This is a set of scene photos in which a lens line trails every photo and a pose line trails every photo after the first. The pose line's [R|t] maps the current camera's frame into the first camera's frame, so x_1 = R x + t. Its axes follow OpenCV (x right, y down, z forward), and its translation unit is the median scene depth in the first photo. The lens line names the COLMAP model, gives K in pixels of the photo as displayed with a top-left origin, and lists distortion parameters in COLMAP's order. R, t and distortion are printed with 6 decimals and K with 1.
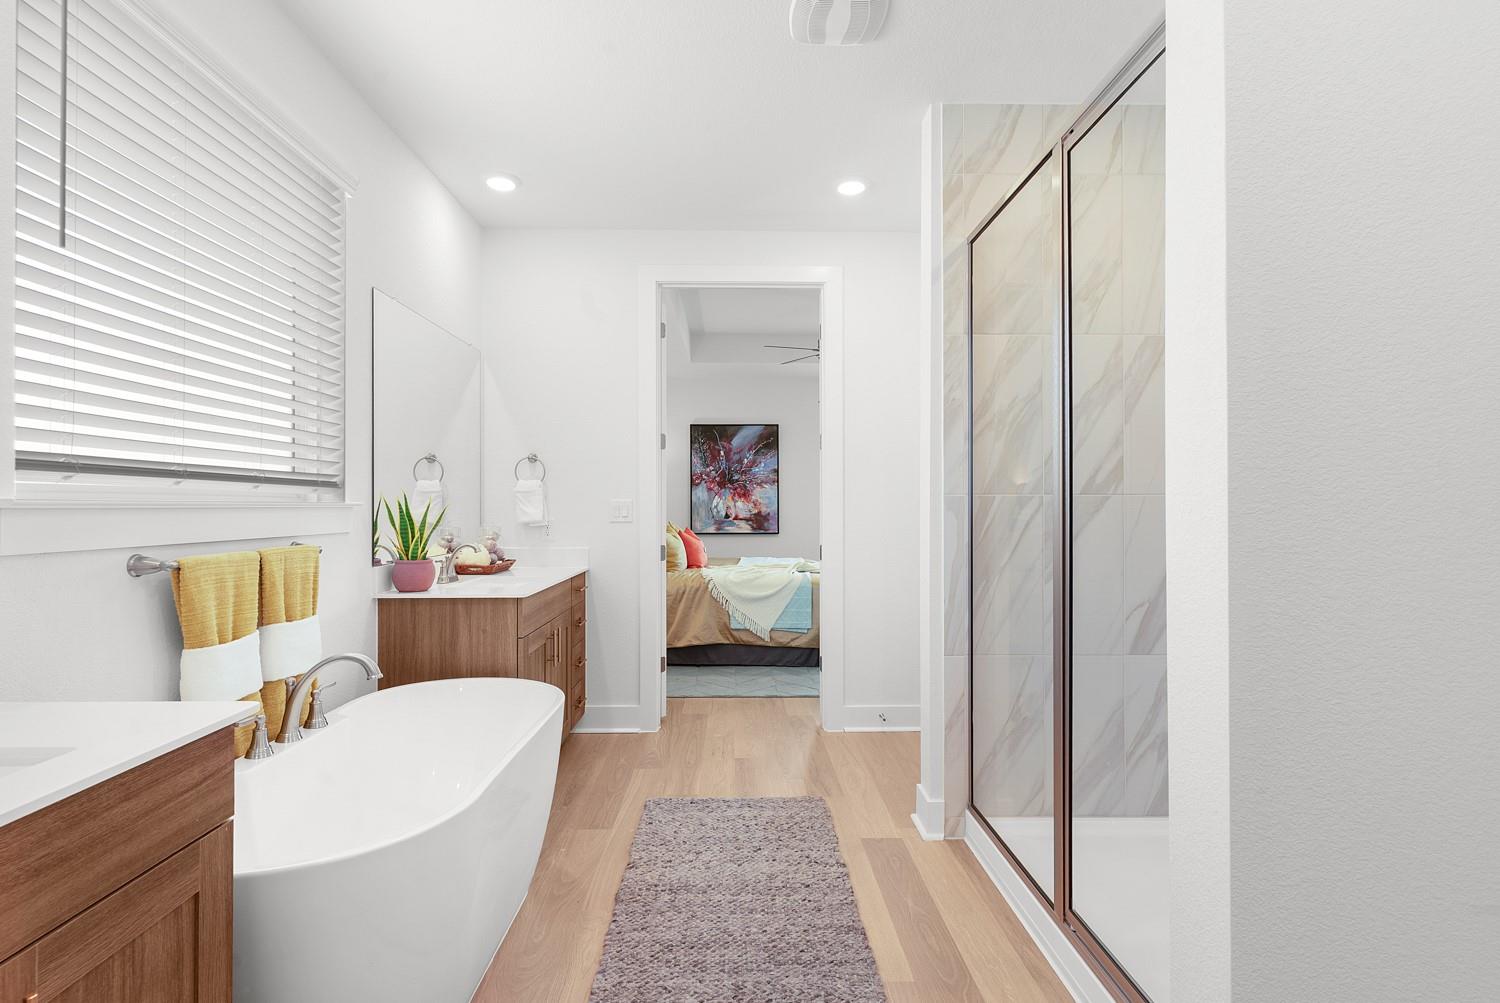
lens RADIAL K [[735.2, 0, 745.3], [0, 735.2, 499.6], [0, 0, 1]] dist [0.004984, -0.001212]
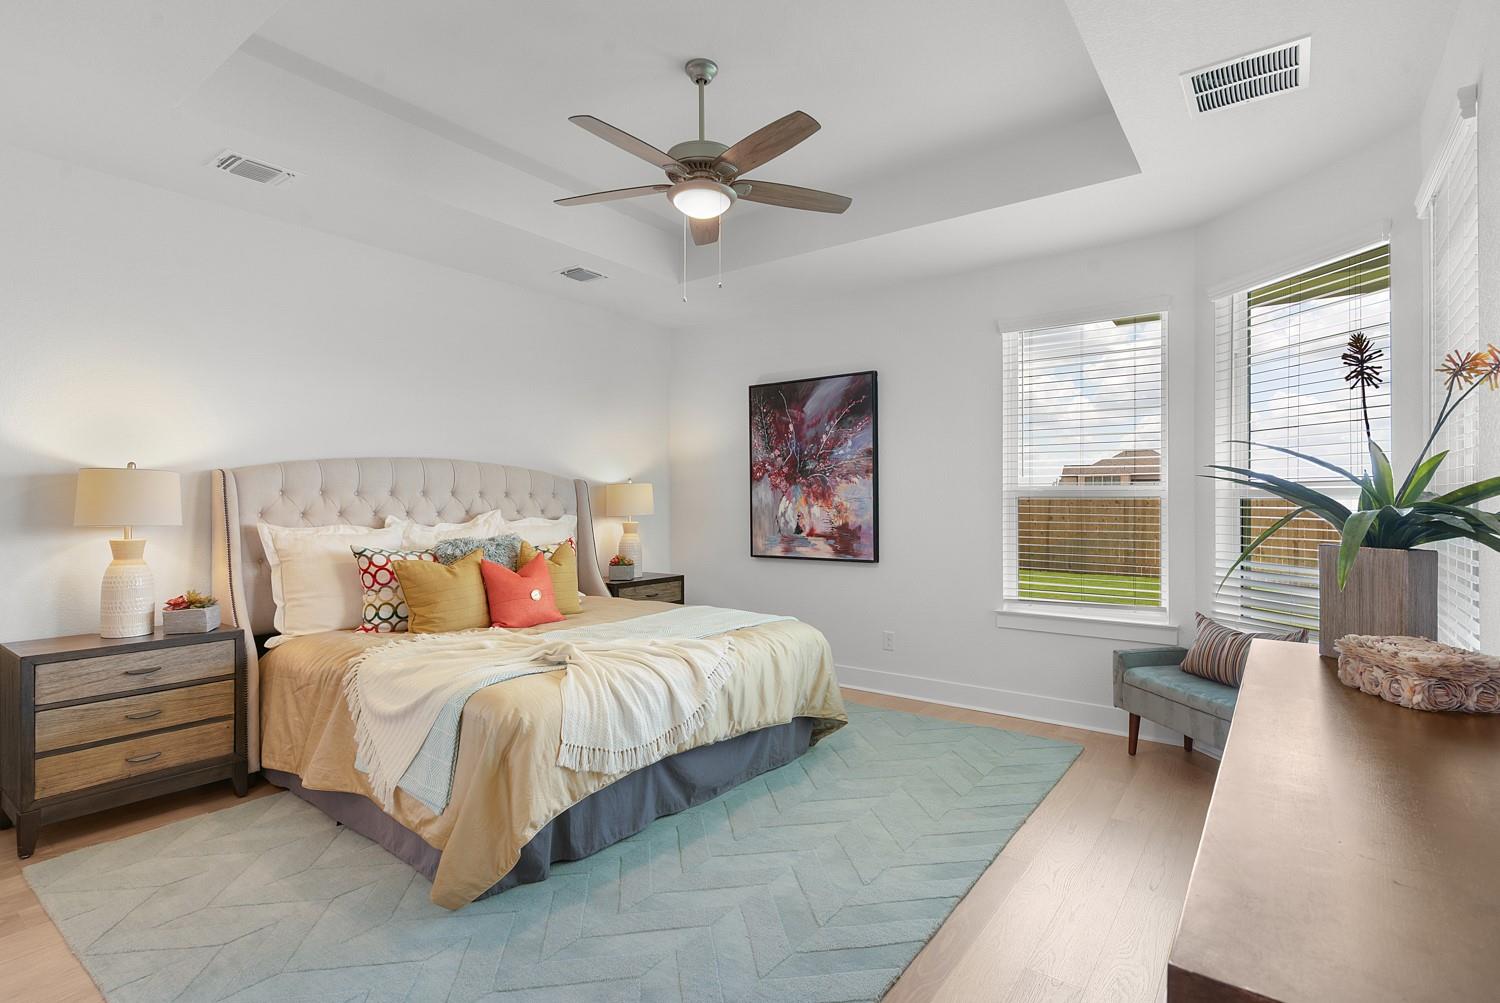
lens RADIAL K [[735.2, 0, 743.4], [0, 735.2, 495.2], [0, 0, 1]] dist [0.004984, -0.001212]
pose [[0.782946, -0.009545, -0.622016, 0.321425], [0.008617, 0.999953, -0.004498, -0.003982], [0.622030, -0.001839, 0.782991, 0.490793]]
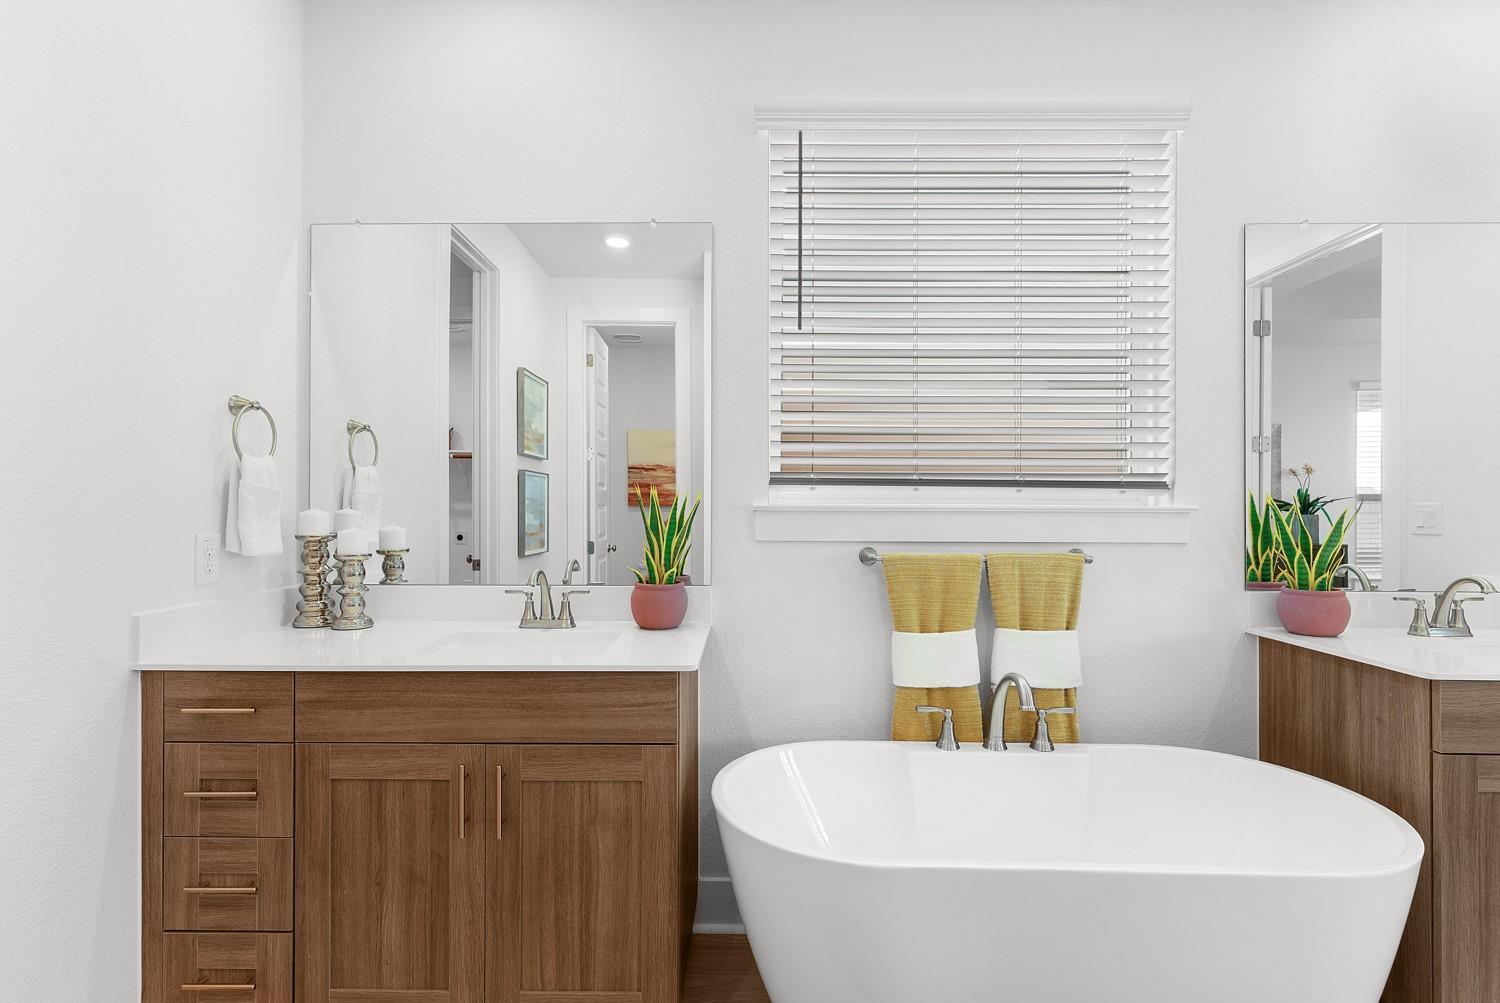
lens RADIAL K [[735.2, 0, 743.0], [0, 735.2, 503.4], [0, 0, 1]] dist [0.004984, -0.001212]
pose [[-0.031791, 0.009268, -0.999452, 0.088291], [0.003235, 0.999953, 0.009170, -0.002550], [0.999489, -0.002942, -0.031819, 0.162445]]
